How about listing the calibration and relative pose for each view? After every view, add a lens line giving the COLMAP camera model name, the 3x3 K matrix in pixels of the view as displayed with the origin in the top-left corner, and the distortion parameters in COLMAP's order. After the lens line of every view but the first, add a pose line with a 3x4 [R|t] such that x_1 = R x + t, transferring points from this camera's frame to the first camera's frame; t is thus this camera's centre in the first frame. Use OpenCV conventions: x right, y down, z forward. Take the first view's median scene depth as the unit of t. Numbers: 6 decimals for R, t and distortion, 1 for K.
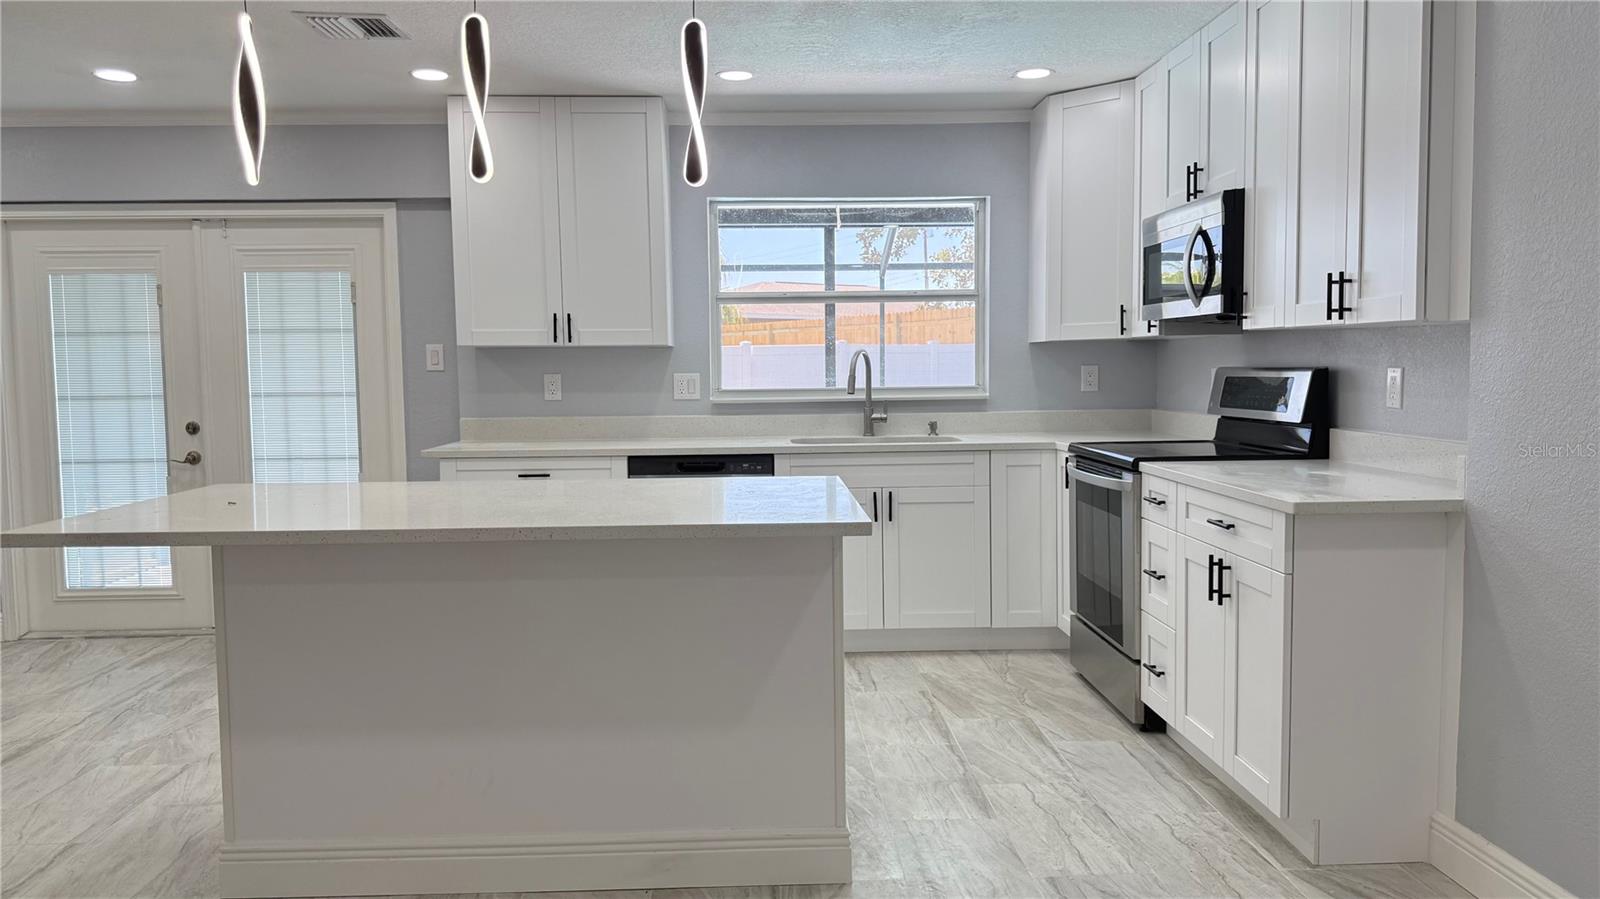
lens RADIAL K [[1120.4, 0, 795.1], [0, 1120.4, 440.0], [0, 0, 1]] dist [0.077464, -0.106406]
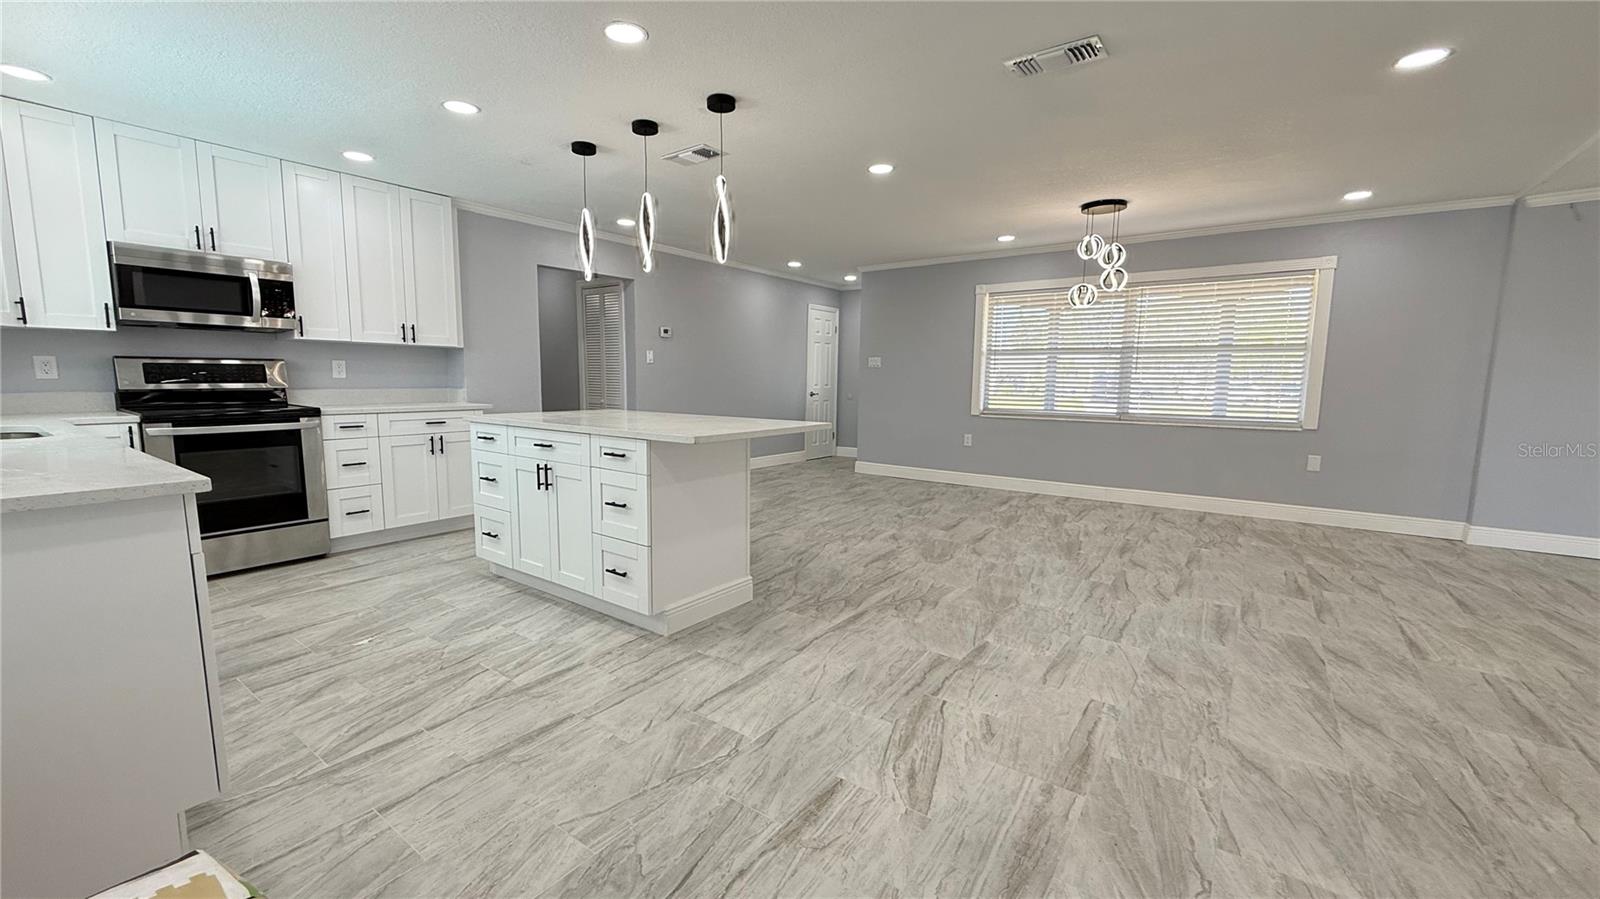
lens RADIAL K [[637.5, 0, 795.7], [0, 637.5, 452.8], [0, 0, 1]] dist [0.000085, -0.000499]
pose [[-0.784132, -0.075124, 0.616030, -0.731471], [0.036967, 0.985229, 0.167202, -0.043858], [-0.619492, 0.153881, -0.769773, 1.035098]]
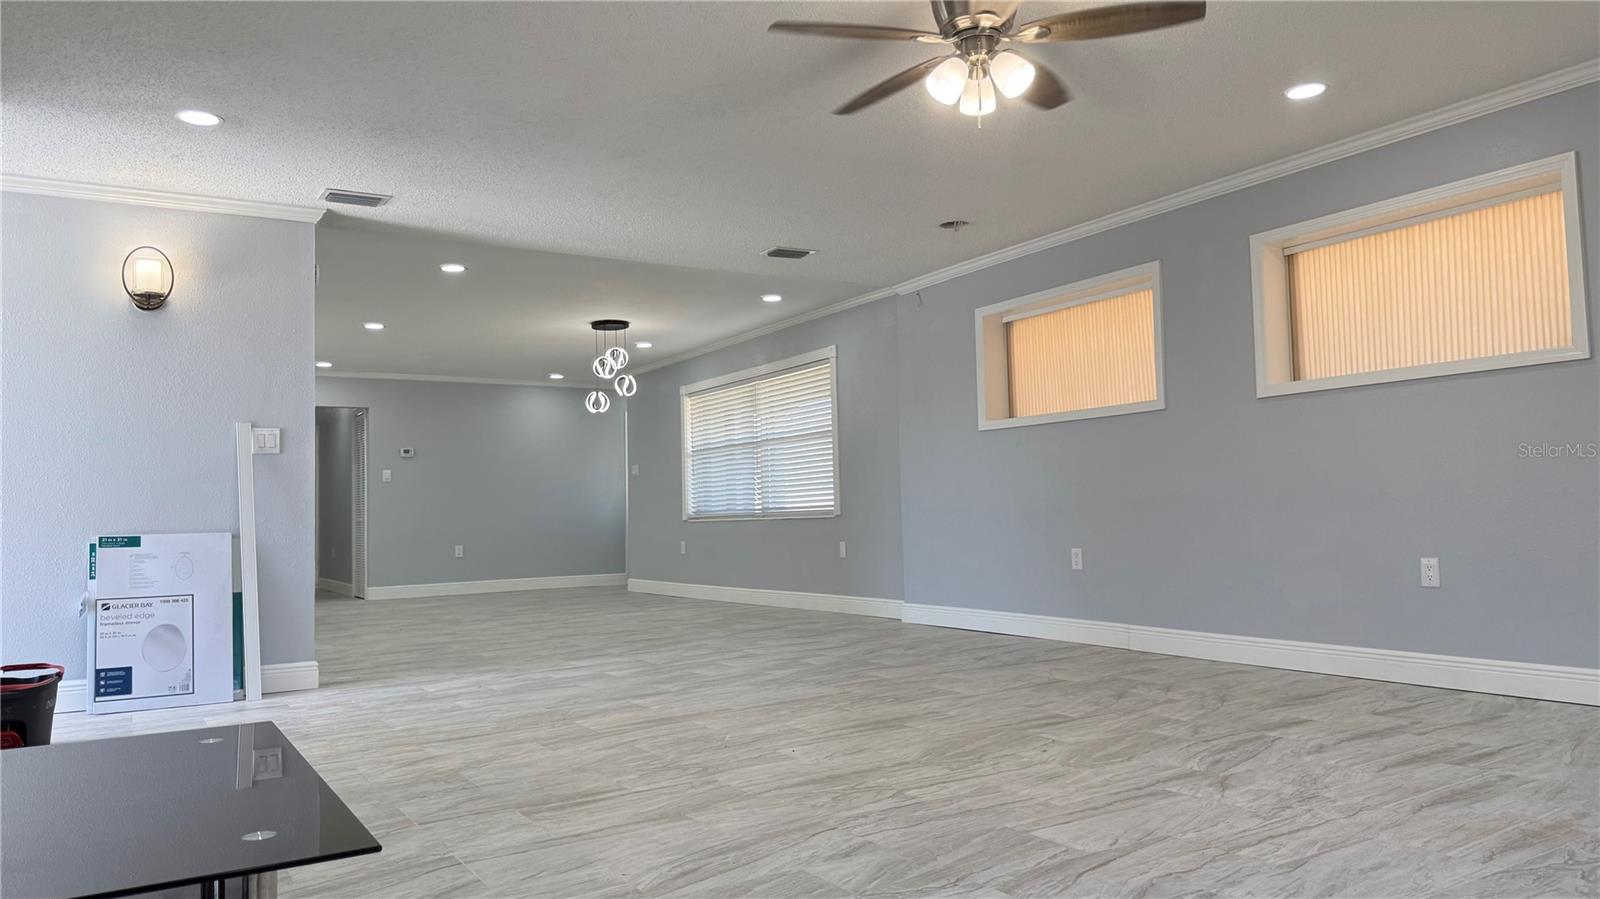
lens RADIAL K [[1120.4, 0, 813.1], [0, 1120.4, 464.6], [0, 0, 1]] dist [0.077464, -0.106406]
pose [[-0.505671, 0.061064, 0.860562, -2.334869], [0.085939, 0.996096, -0.020183, 0.079727], [-0.858435, 0.063750, -0.508945, 0.637463]]
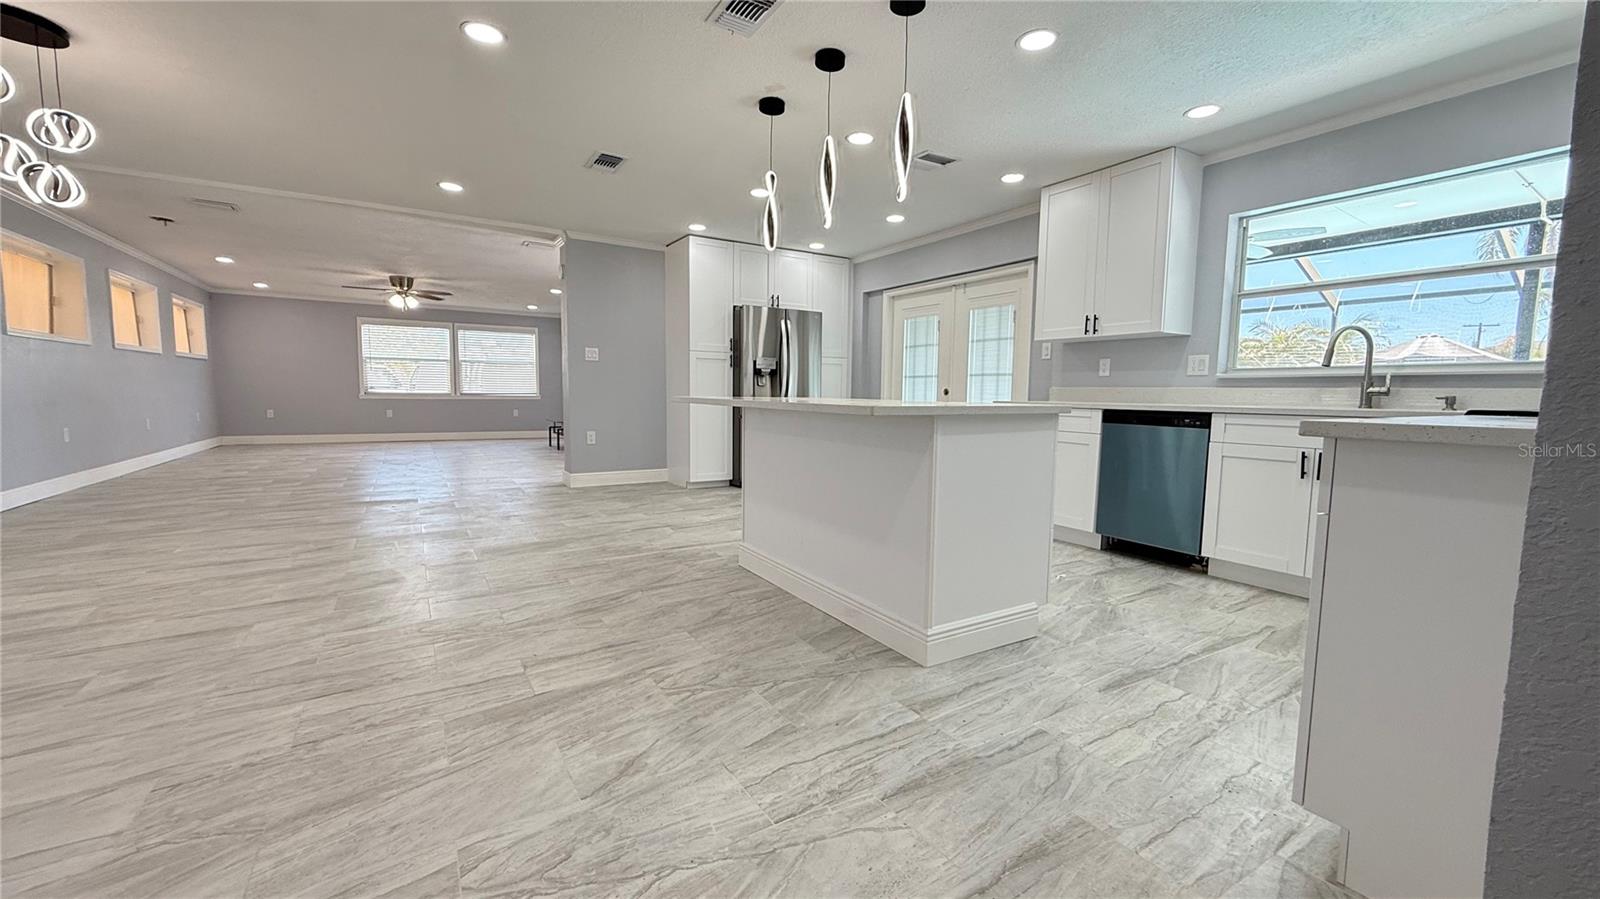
lens RADIAL K [[637.5, 0, 795.1], [0, 637.5, 451.5], [0, 0, 1]] dist [0.000085, -0.000499]
pose [[0.486035, 0.098961, -0.868319, 0.370860], [-0.076827, 0.994560, 0.070345, 0.040270], [0.870556, 0.032521, 0.490993, 0.251746]]
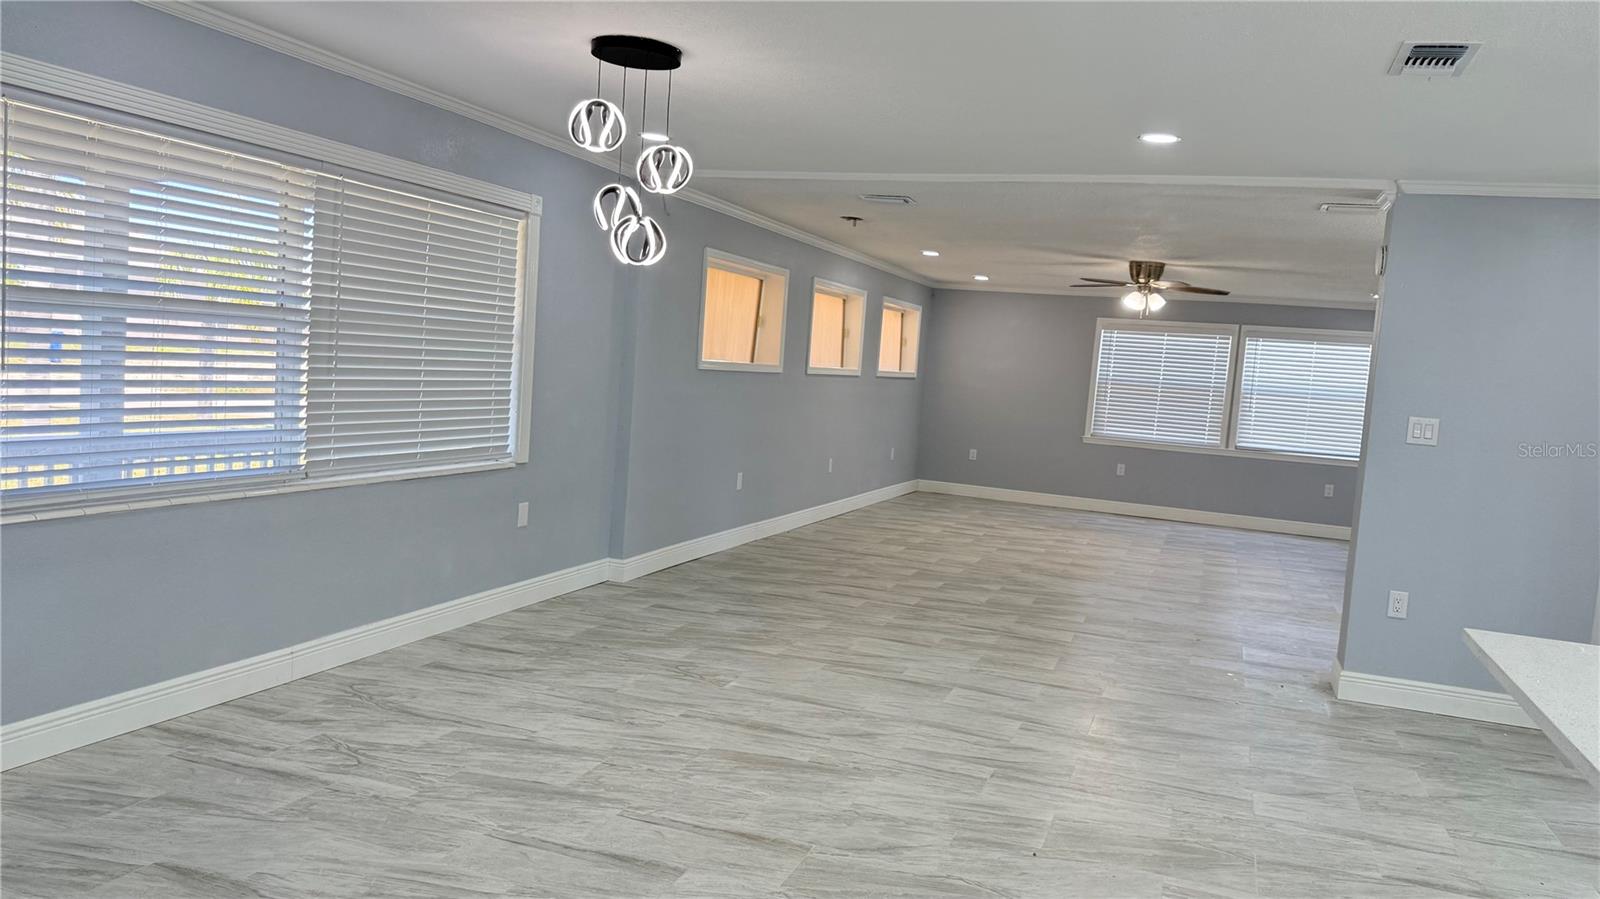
lens RADIAL K [[1120.4, 0, 806.8], [0, 1120.4, 444.7], [0, 0, 1]] dist [0.077464, -0.106406]
pose [[-0.380744, 0.050589, -0.923296, 0.256389], [-0.131125, 0.985458, 0.108068, -0.061235], [0.915336, 0.162213, -0.368573, 0.385347]]
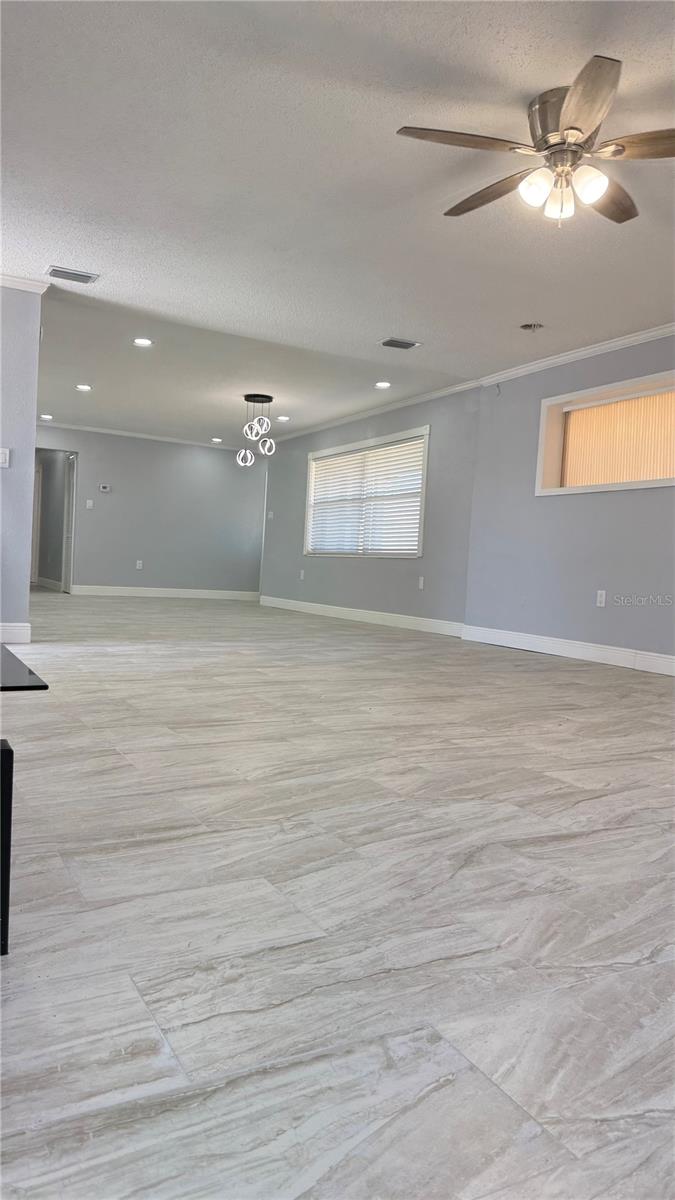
lens RADIAL K [[840.3, 0, 345.9], [0, 840.3, 612.0], [0, 0, 1]] dist [0.077464, -0.106406]
pose [[-0.446799, -0.061442, 0.892522, -2.325876], [0.009302, 0.997266, 0.073309, 0.113951], [-0.894586, 0.041056, -0.445006, 0.628808]]
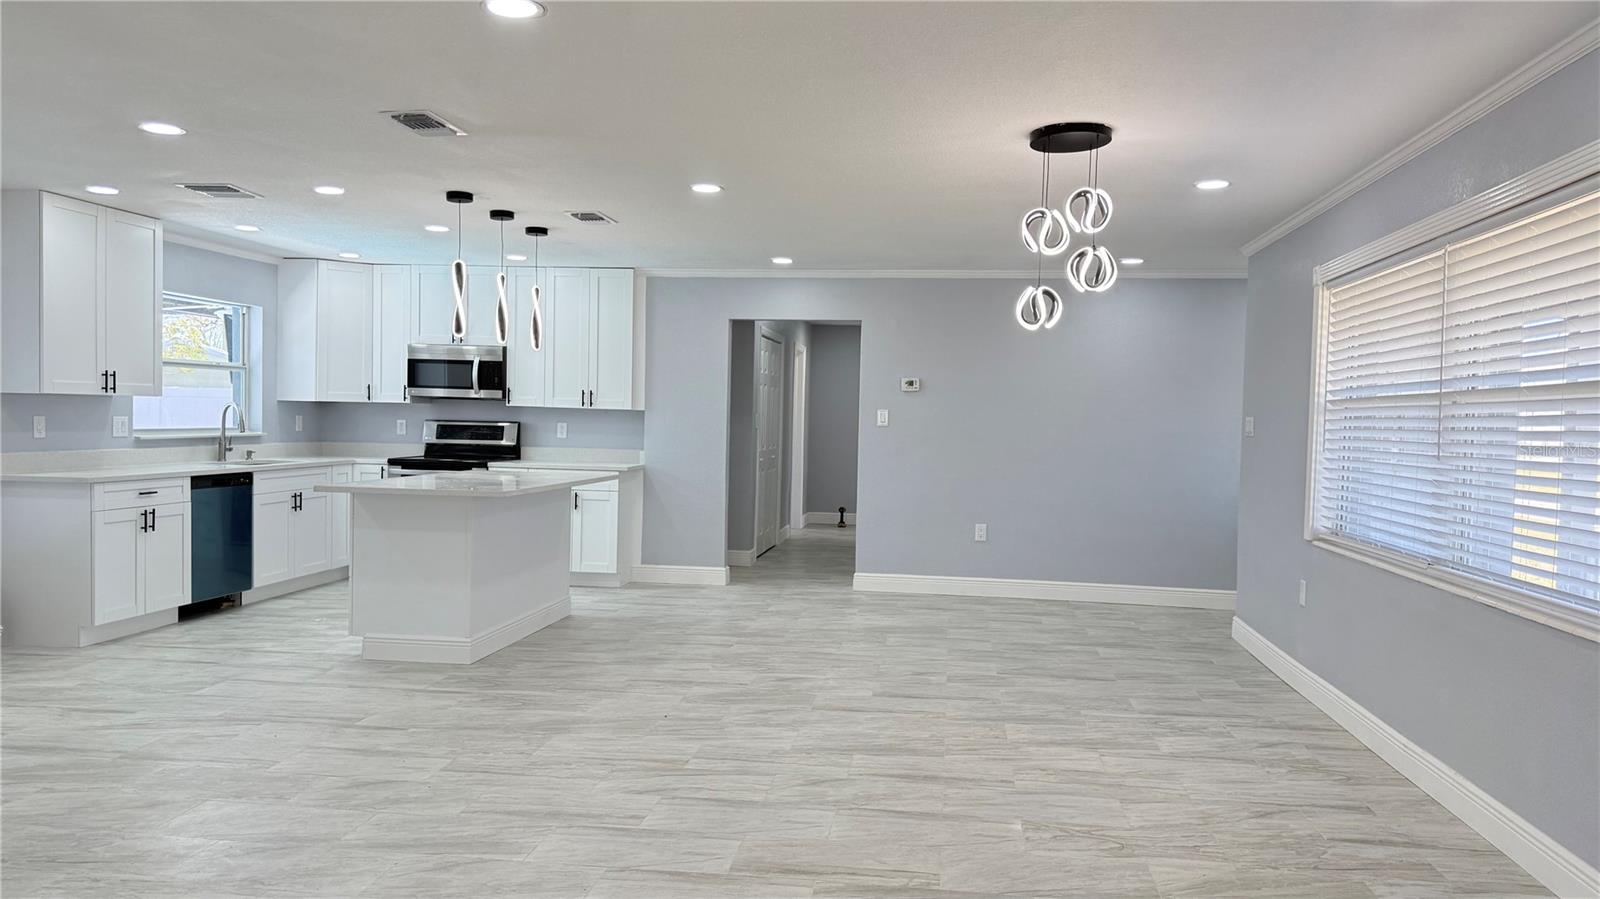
lens RADIAL K [[1120.4, 0, 806.2], [0, 1120.4, 450.8], [0, 0, 1]] dist [0.077464, -0.106406]
pose [[0.168412, -0.016085, 0.985585, -1.414437], [0.040836, 0.999122, 0.009328, 0.000565], [-0.984870, 0.038676, 0.168921, -0.010603]]
